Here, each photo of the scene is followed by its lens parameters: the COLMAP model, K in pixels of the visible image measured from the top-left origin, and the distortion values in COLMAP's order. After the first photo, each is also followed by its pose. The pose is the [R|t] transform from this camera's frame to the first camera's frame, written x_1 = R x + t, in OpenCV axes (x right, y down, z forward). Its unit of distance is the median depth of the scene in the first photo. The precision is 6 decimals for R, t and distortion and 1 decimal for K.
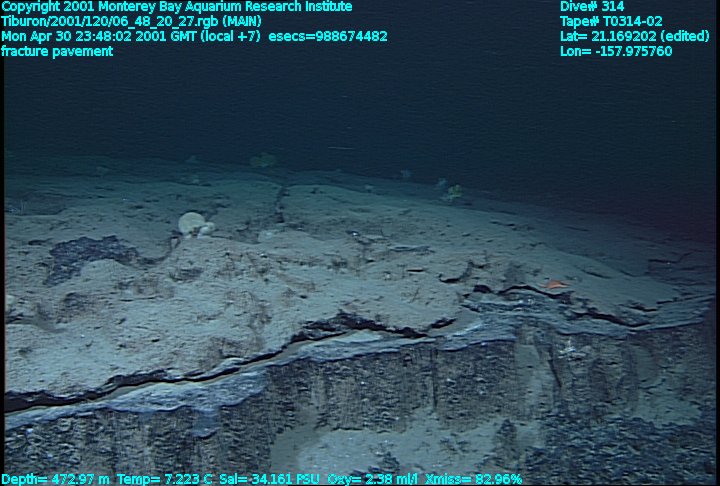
lens RADIAL K [[480.1, 0, 361.2], [0, 480.1, 243.3], [0, 0, 1]] dist [-0.085734, 0.097803]
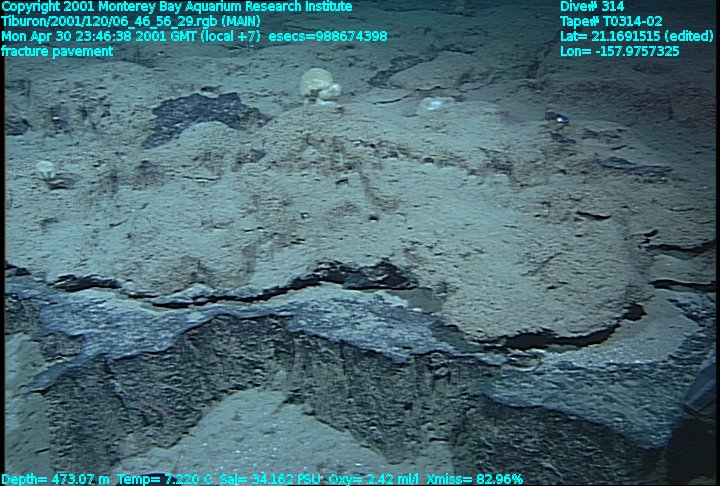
lens RADIAL K [[468.8, 0, 360.5], [0, 468.8, 267.4], [0, 0, 1]] dist [-0.082785, 0.072601]
pose [[0.727056, 0.338253, -0.597473, 0.322689], [-0.072519, 0.903185, 0.423081, -0.119041], [0.682737, -0.264275, 0.681196, 0.544750]]
